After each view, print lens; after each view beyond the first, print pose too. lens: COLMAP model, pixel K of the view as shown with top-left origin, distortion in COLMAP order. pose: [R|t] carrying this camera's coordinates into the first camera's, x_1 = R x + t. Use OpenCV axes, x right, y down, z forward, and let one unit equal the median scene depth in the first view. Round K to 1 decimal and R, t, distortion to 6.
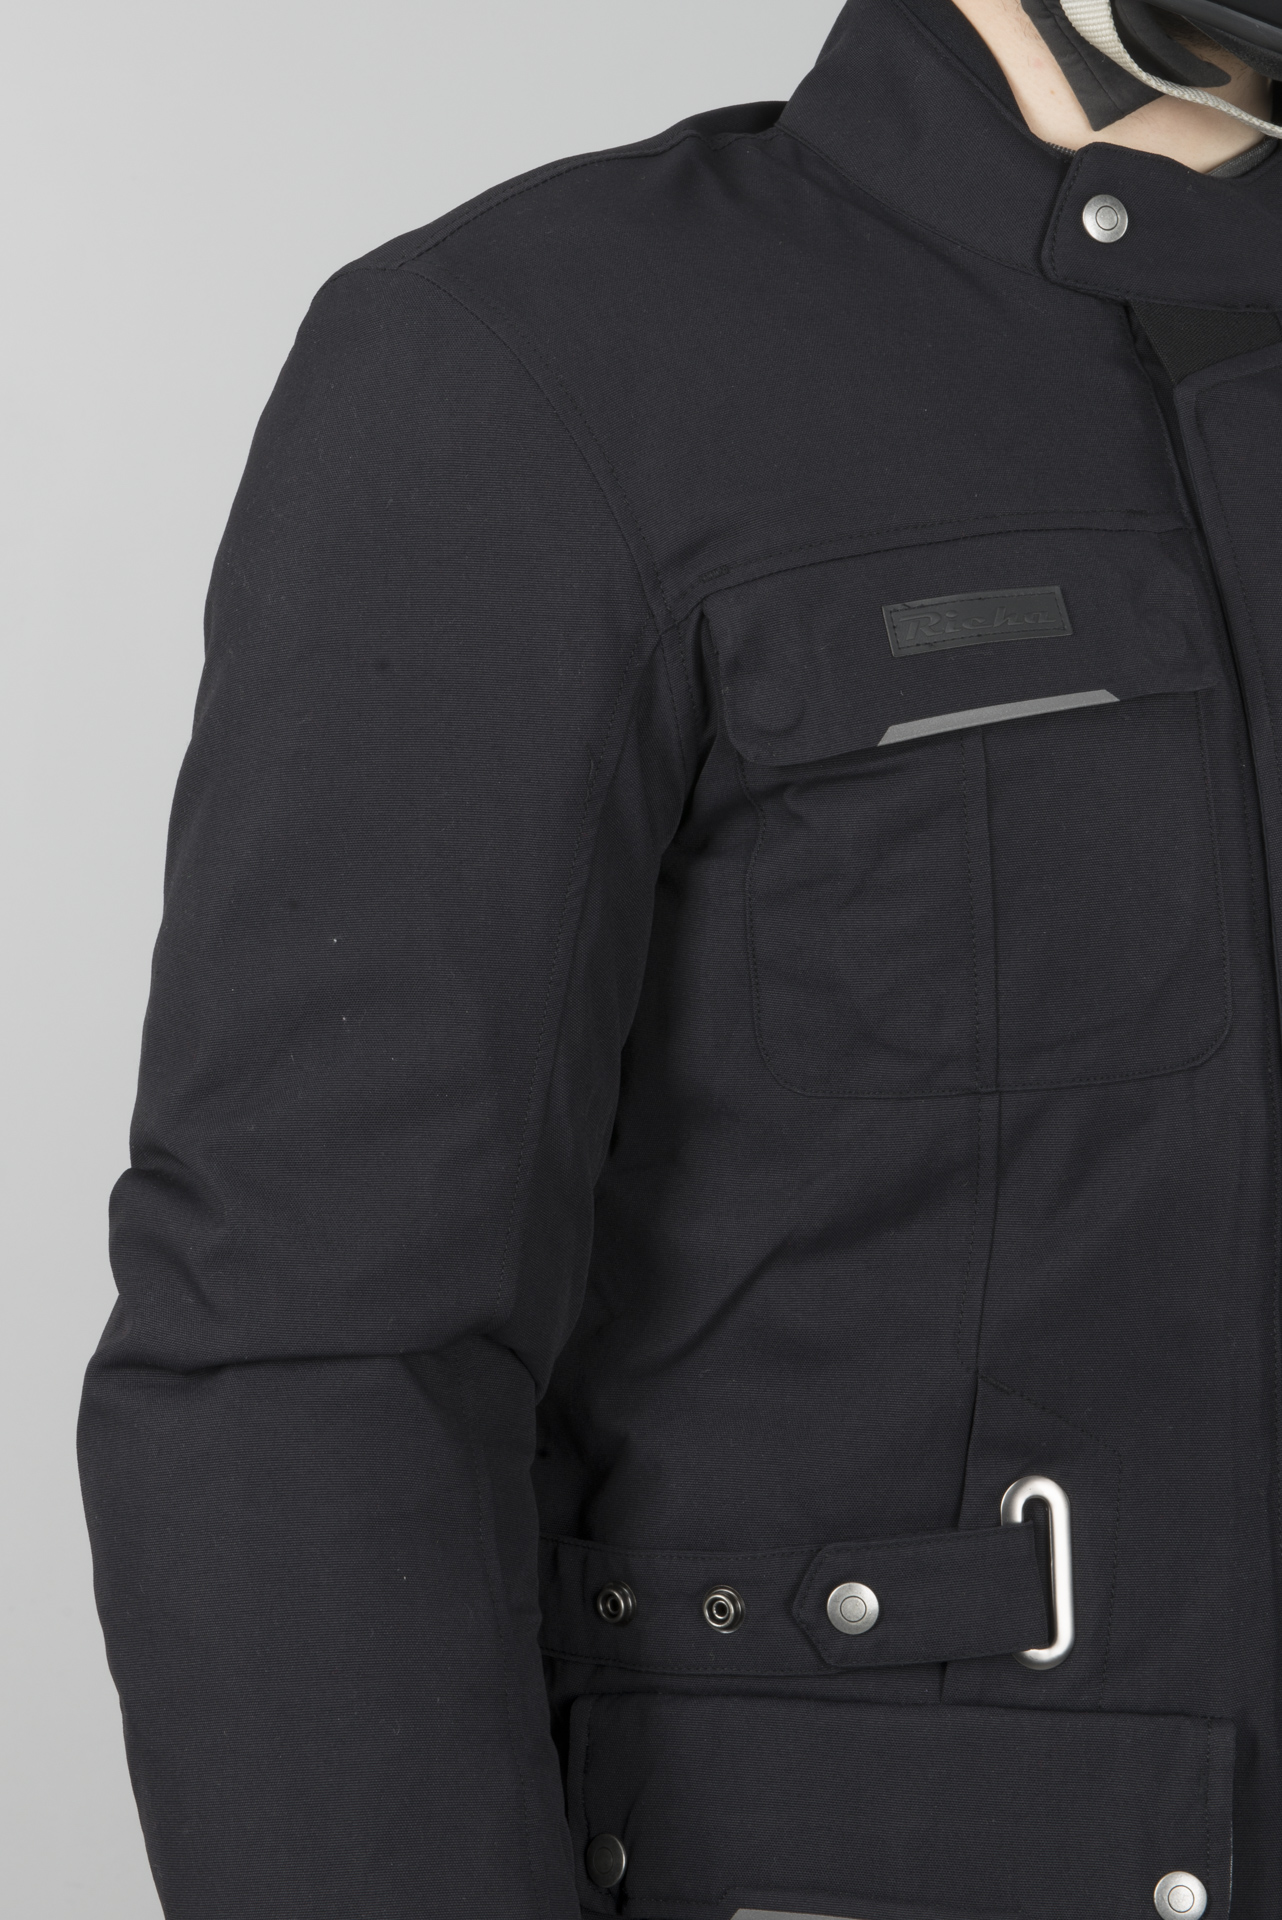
lens RADIAL K [[3496.9, 0, 650.4], [0, 3496.9, 972.5], [0, 0, 1]] dist [0.092212, 0.000000]
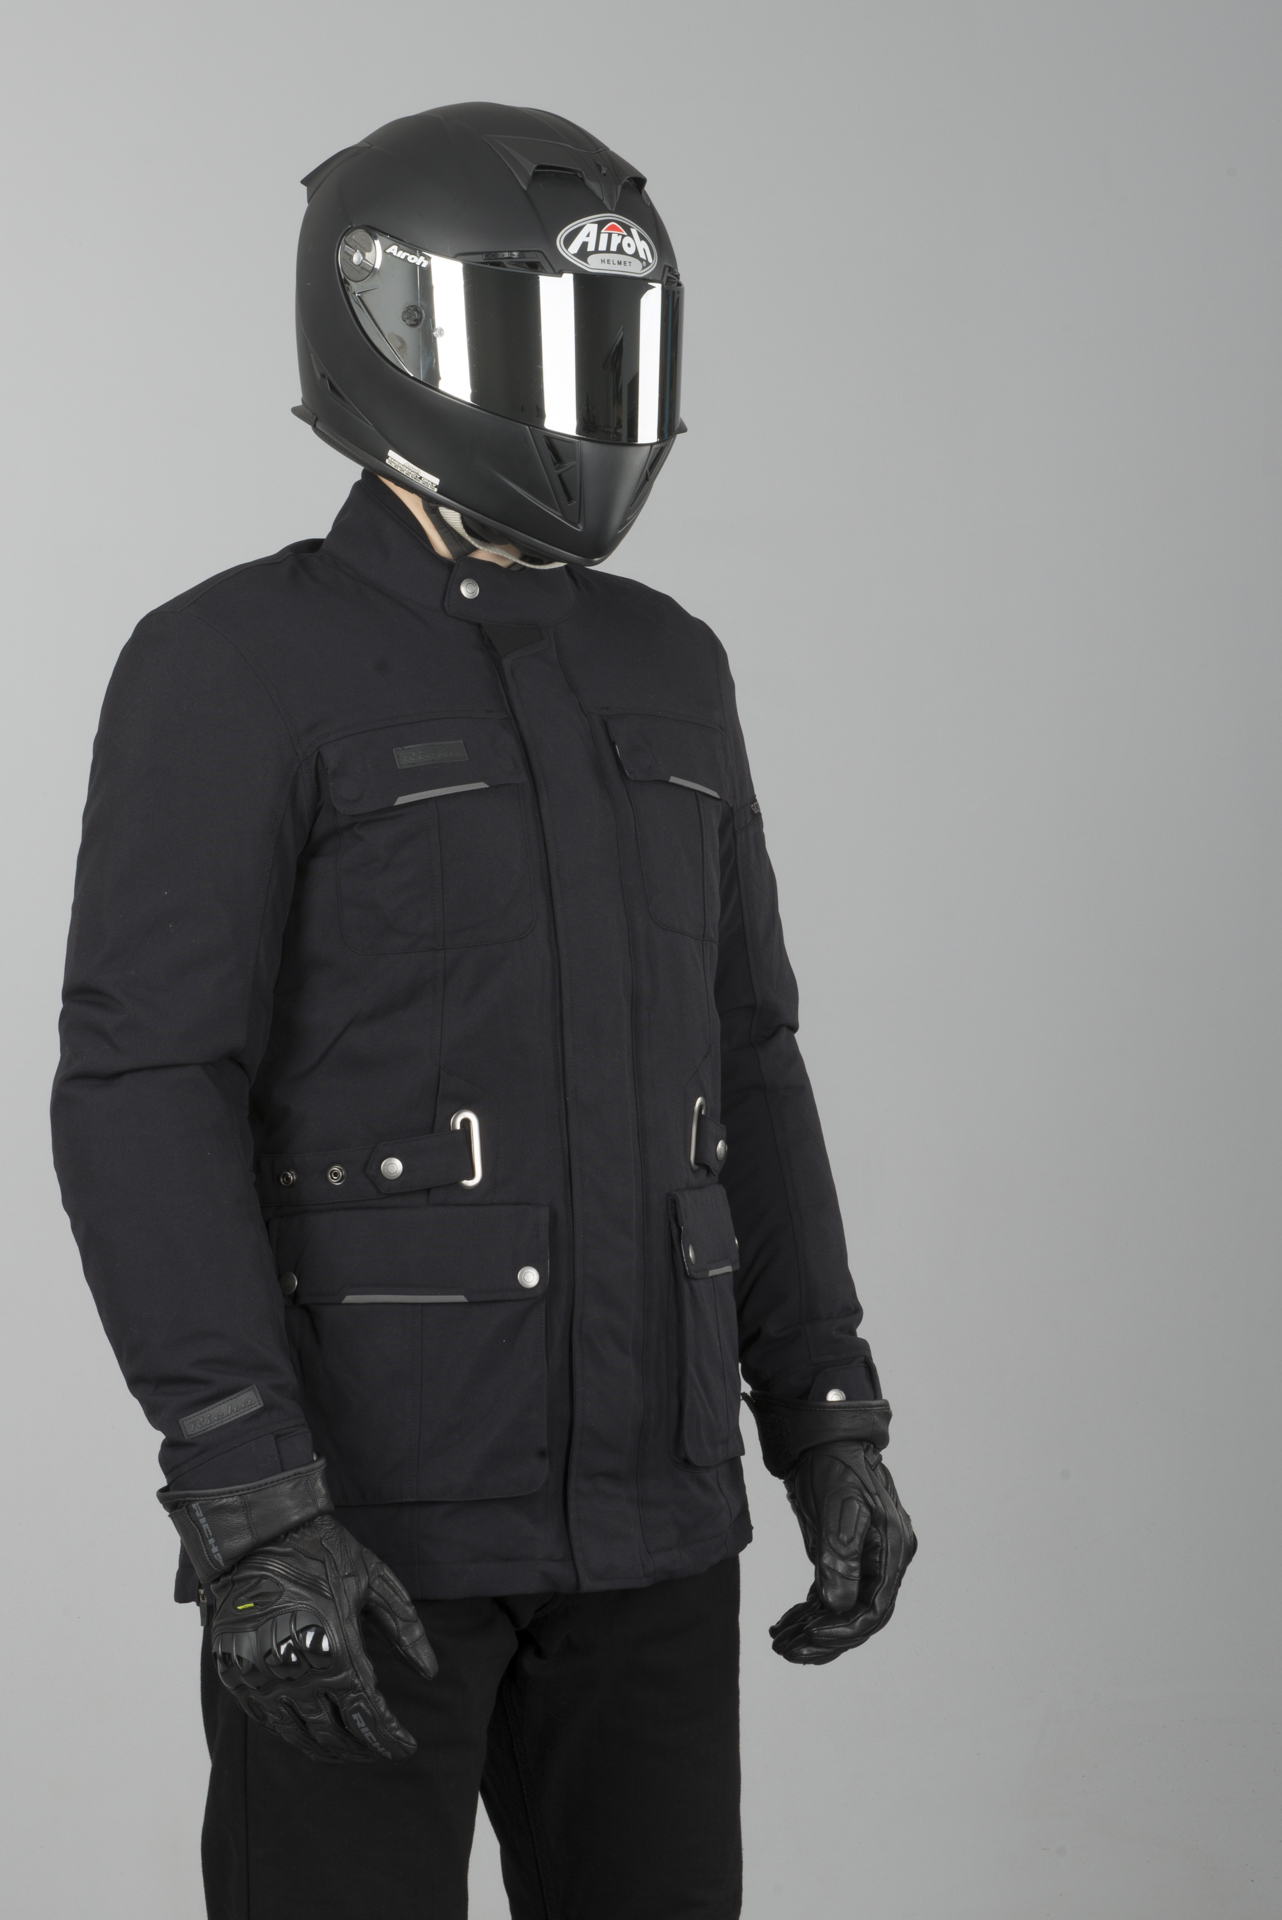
lens RADIAL K [[3116.7, 0, 637.3], [0, 3116.7, 969.8], [0, 0, 1]] dist [-0.145499, 0.000000]
pose [[0.972601, -0.025718, 0.231055, -0.265281], [0.038070, 0.998065, -0.049158, 0.157480], [-0.229344, 0.056607, 0.971698, -1.105362]]
